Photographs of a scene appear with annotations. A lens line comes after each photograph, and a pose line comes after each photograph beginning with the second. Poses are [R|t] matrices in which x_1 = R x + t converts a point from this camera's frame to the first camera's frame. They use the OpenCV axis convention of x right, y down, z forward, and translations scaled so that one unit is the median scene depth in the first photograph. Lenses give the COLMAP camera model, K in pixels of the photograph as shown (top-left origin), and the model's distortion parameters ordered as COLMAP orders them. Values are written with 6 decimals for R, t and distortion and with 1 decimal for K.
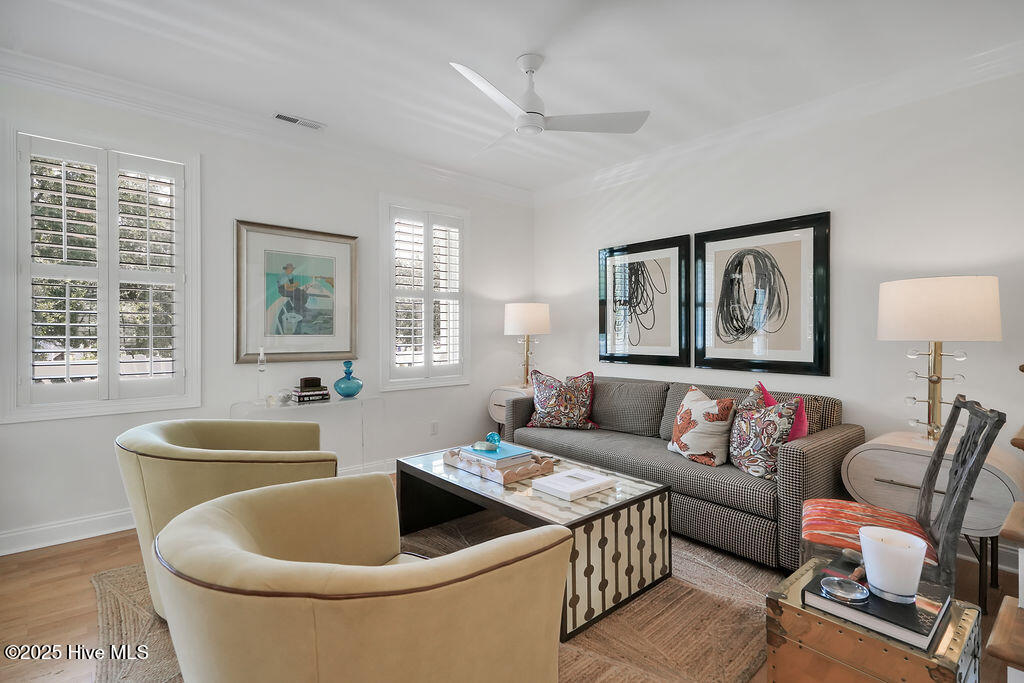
lens RADIAL K [[465.9, 0, 512.0], [0, 465.9, 341.5], [0, 0, 1]] dist [0.000623, 0.000126]
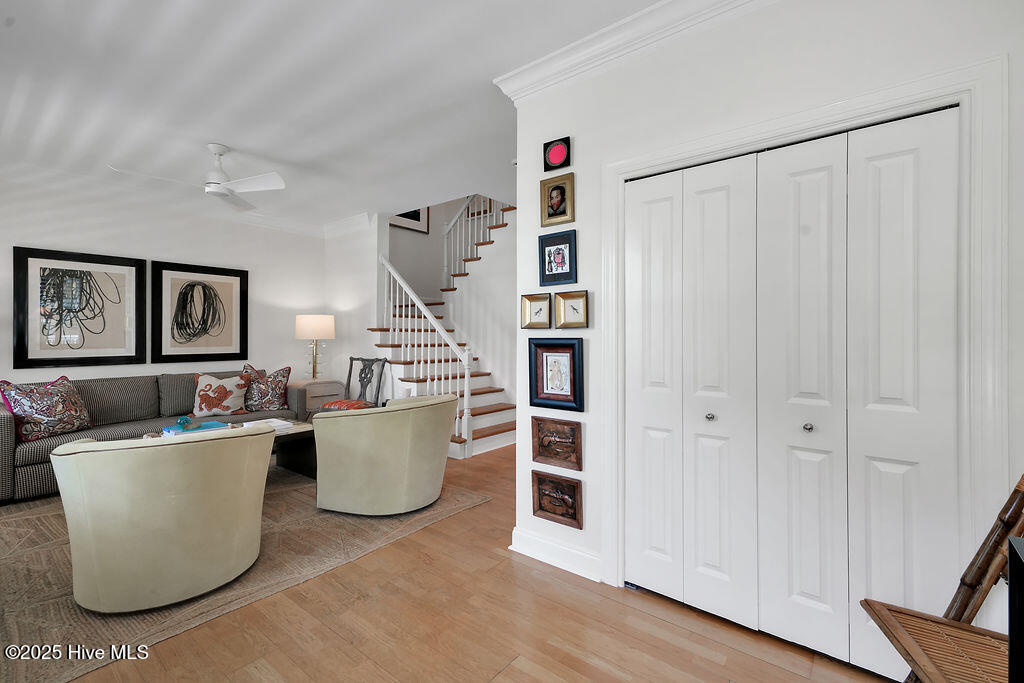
lens RADIAL K [[465.9, 0, 512.0], [0, 465.9, 341.5], [0, 0, 1]] dist [0.000623, 0.000126]
pose [[-0.173079, -0.022582, 0.984649, -1.110098], [0.011258, 0.999626, 0.024905, -0.026773], [-0.984844, 0.015396, -0.172760, 0.241760]]
